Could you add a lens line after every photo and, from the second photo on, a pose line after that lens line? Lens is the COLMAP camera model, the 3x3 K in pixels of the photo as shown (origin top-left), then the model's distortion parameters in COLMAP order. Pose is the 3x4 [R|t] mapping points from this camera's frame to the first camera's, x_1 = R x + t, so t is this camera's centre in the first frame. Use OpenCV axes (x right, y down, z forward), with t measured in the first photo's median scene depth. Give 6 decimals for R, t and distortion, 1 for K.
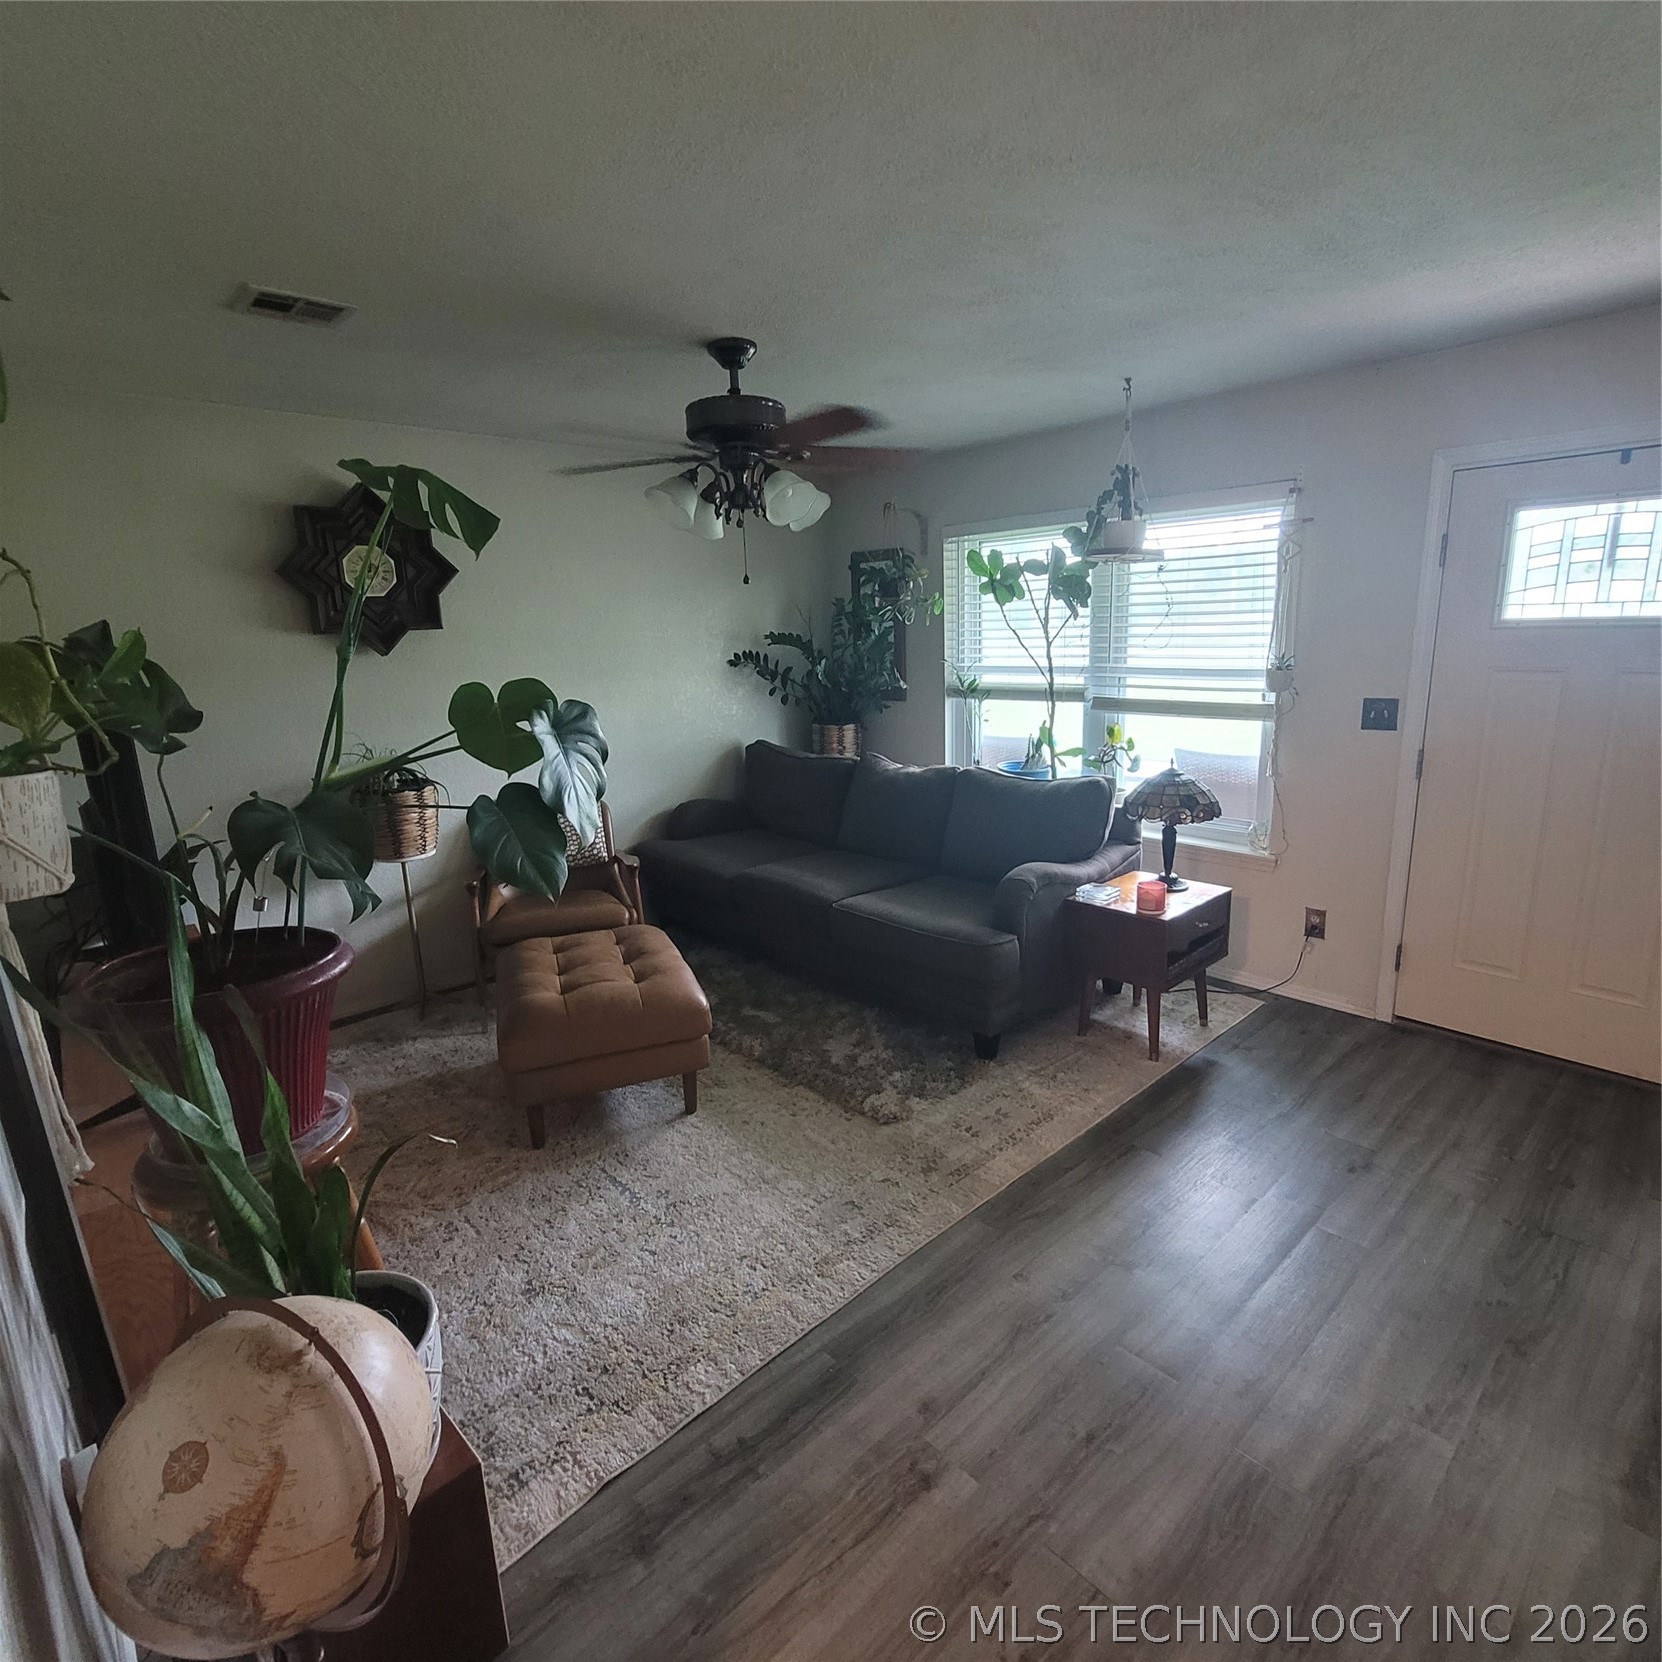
lens RADIAL K [[902.6, 0, 851.6], [0, 902.6, 829.7], [0, 0, 1]] dist [-0.003620, 0.001279]
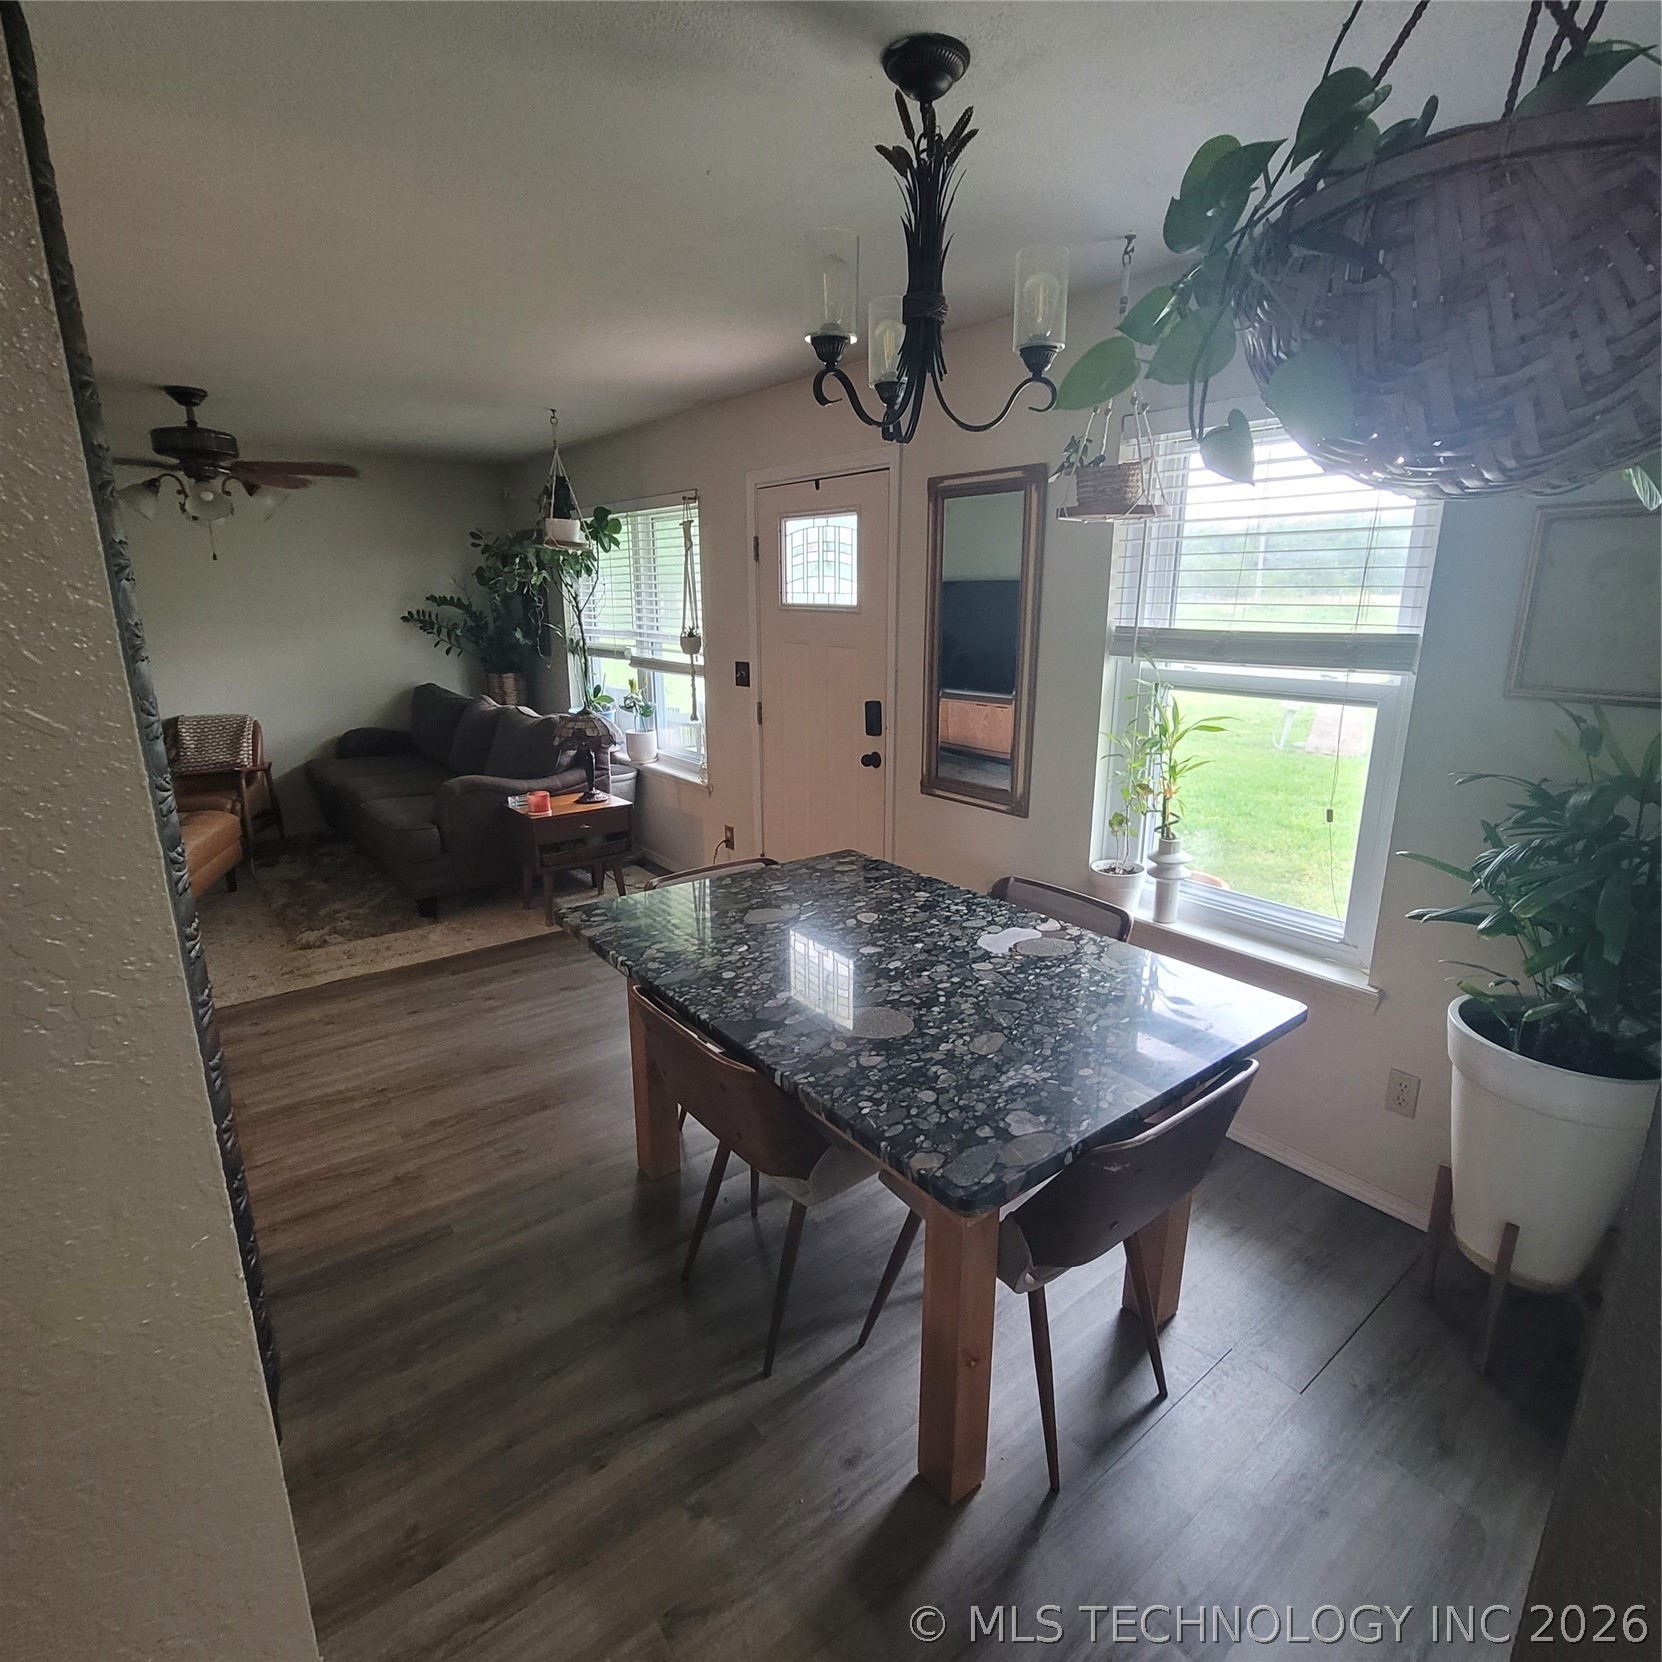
lens RADIAL K [[902.6, 0, 850.6], [0, 902.6, 828.9], [0, 0, 1]] dist [-0.003620, 0.001279]
pose [[0.996696, 0.050730, -0.063427, 0.837489], [-0.048495, 0.998164, 0.036294, 0.039992], [0.065151, -0.033099, 0.997326, -0.295340]]
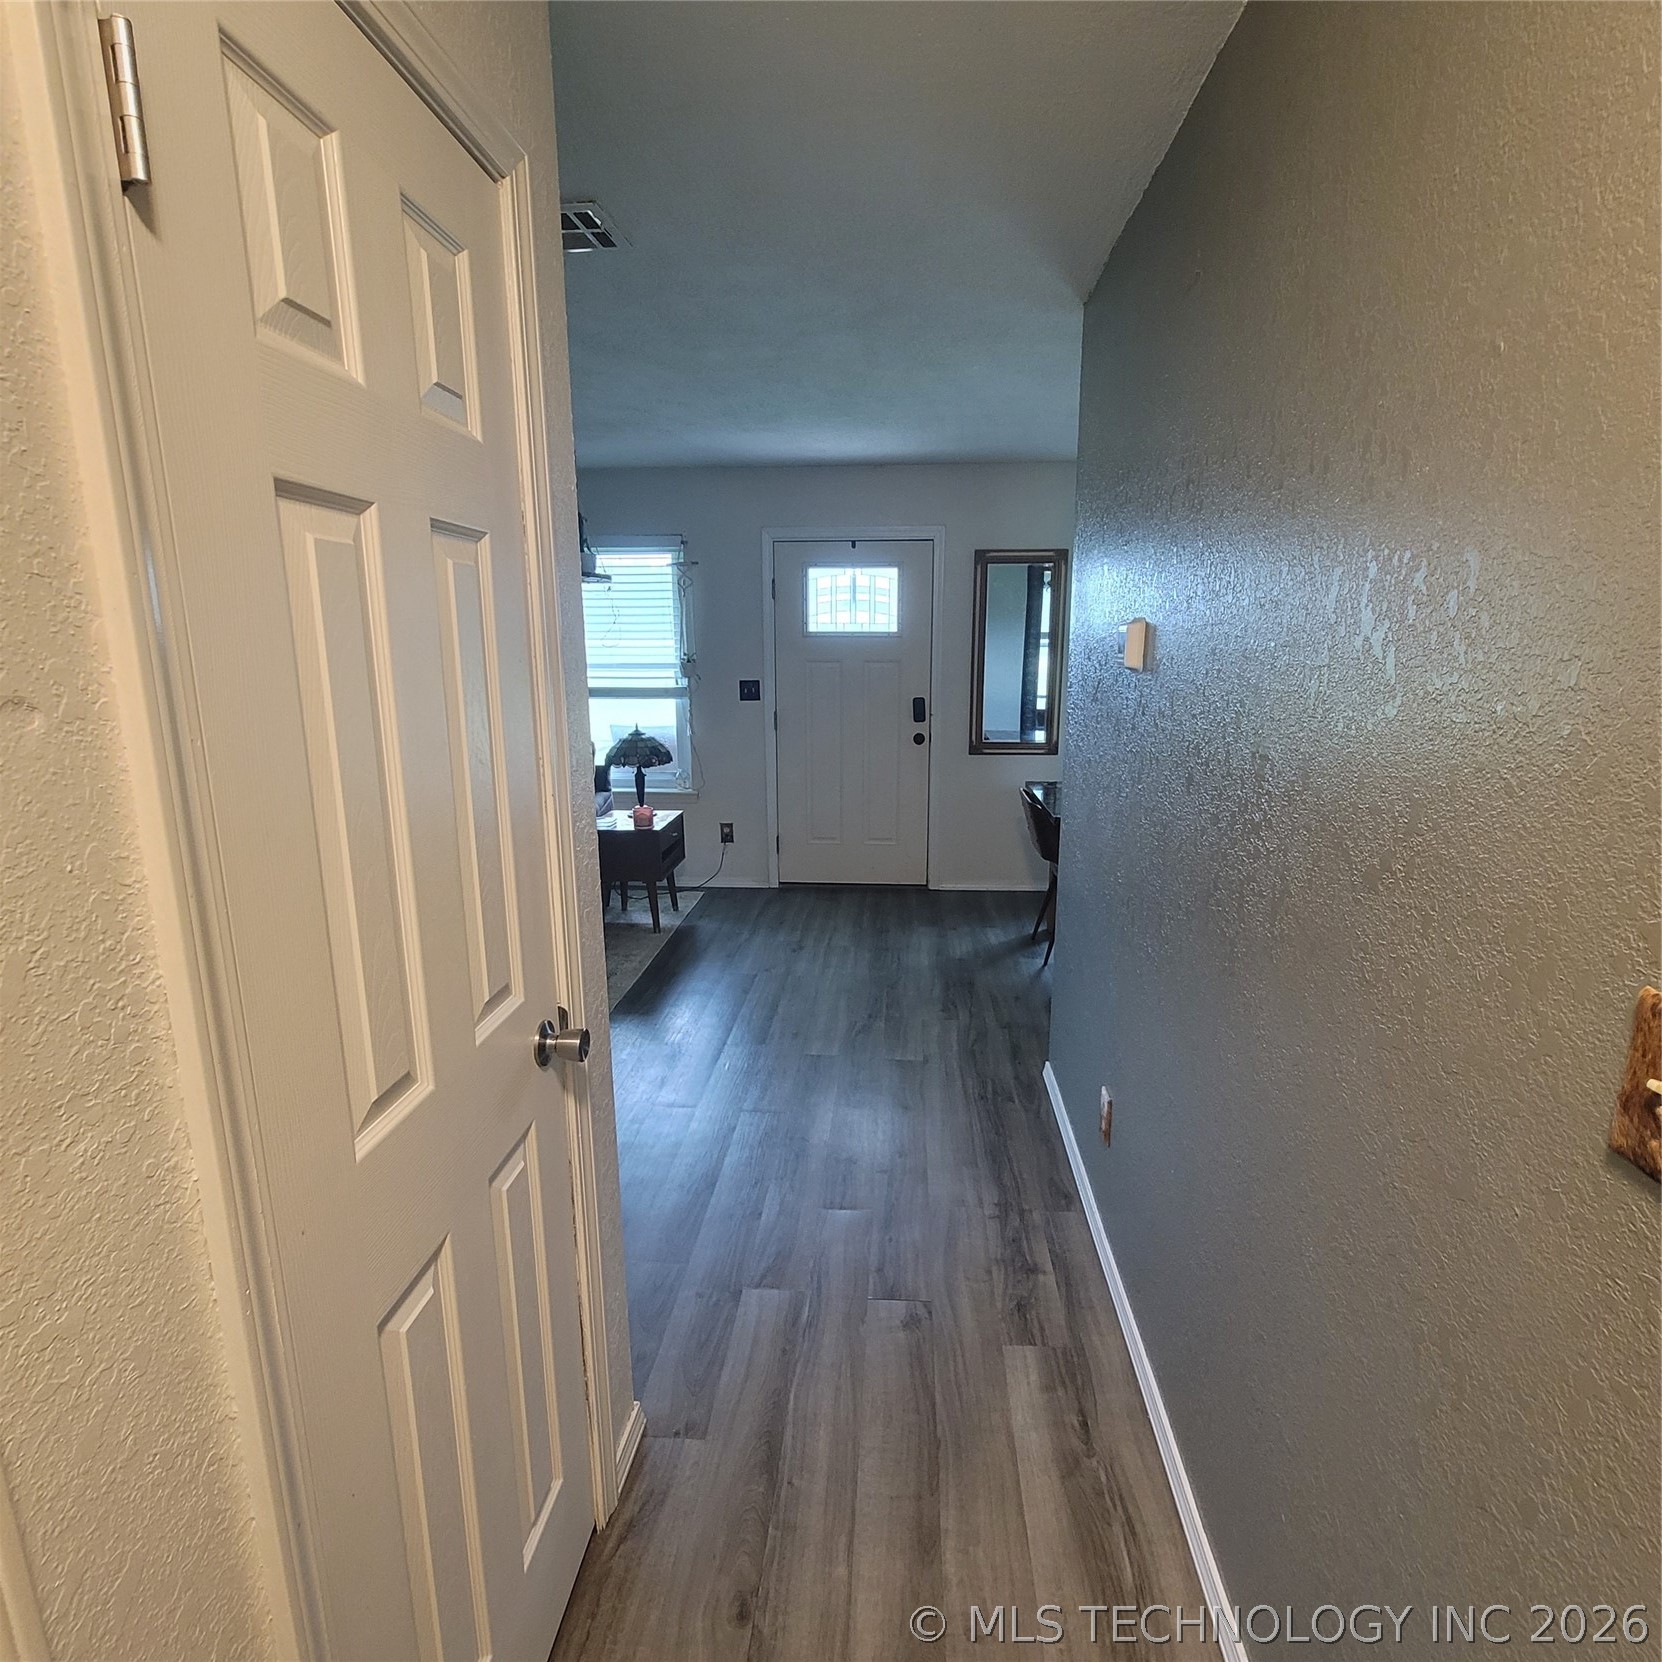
lens RADIAL K [[902.6, 0, 843.9], [0, 902.6, 830.2], [0, 0, 1]] dist [-0.003620, 0.001279]
pose [[0.732963, -0.113763, 0.670689, -0.376408], [0.130698, 0.991100, 0.025278, 0.094871], [-0.667596, 0.069130, 0.741308, -0.257000]]
